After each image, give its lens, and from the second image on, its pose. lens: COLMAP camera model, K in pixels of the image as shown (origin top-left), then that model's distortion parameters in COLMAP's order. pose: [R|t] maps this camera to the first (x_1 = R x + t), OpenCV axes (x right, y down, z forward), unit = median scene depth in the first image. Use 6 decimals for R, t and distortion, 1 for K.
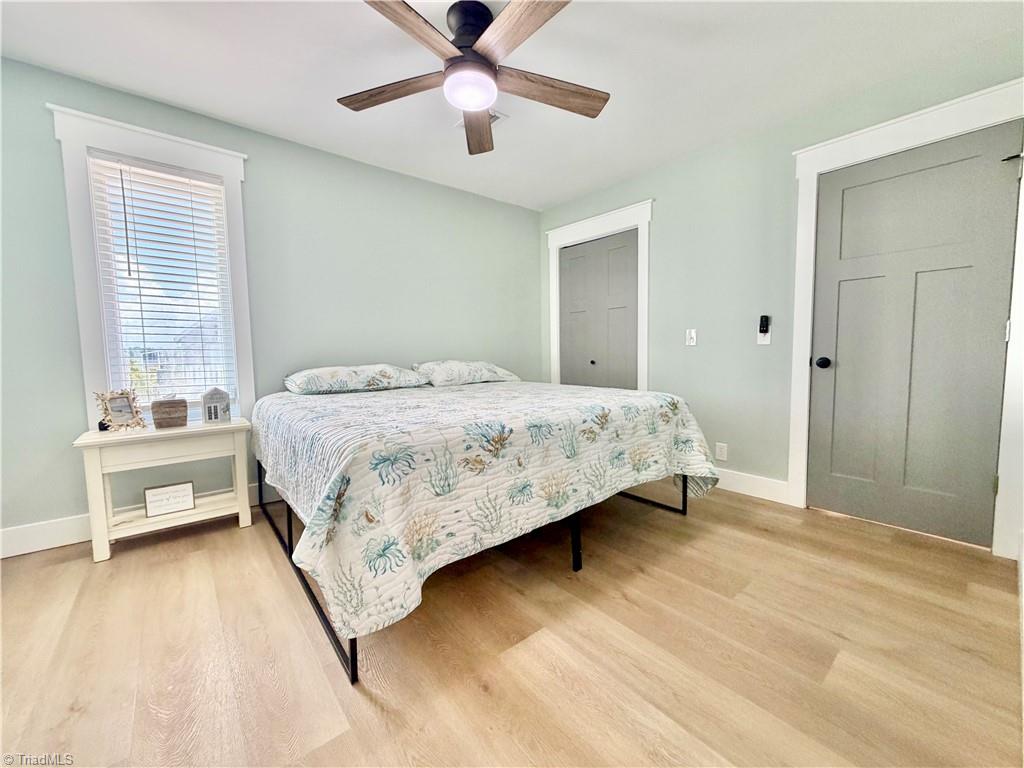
lens RADIAL K [[410.3, 0, 507.2], [0, 410.3, 386.5], [0, 0, 1]] dist [0.002965, -0.000463]
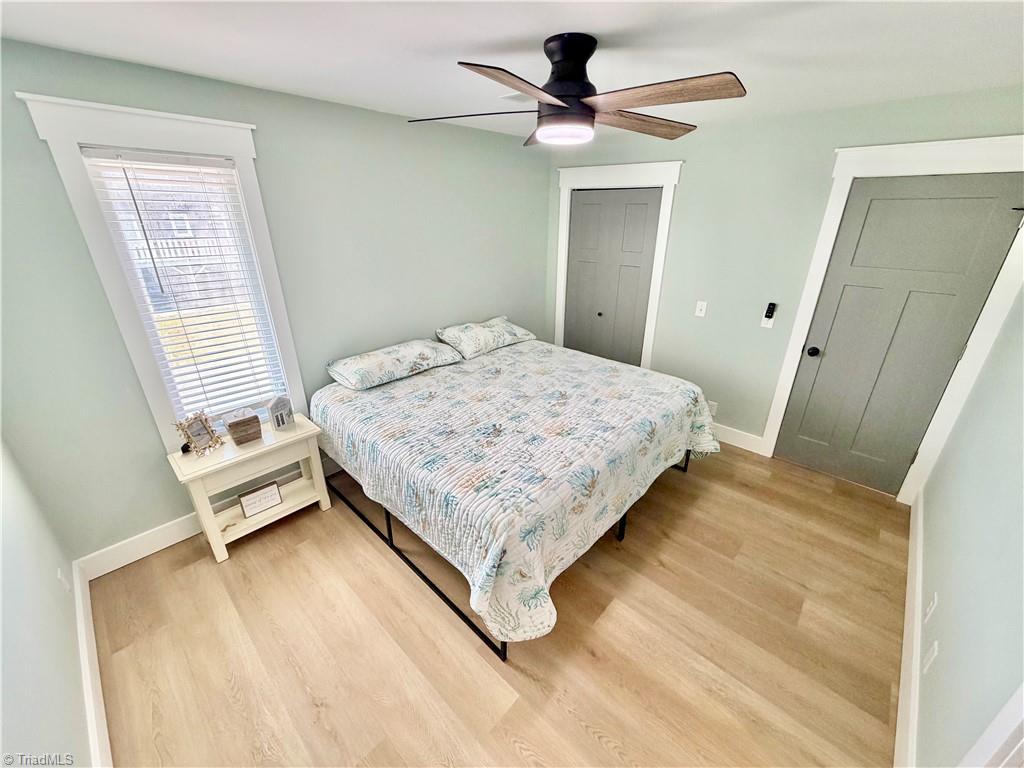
lens RADIAL K [[410.3, 0, 506.5], [0, 410.3, 386.6], [0, 0, 1]] dist [0.002965, -0.000463]
pose [[0.991560, -0.040408, 0.123188, -0.310715], [-0.001158, 0.947387, 0.320089, -0.408743], [-0.129641, -0.317530, 0.939345, -0.037701]]
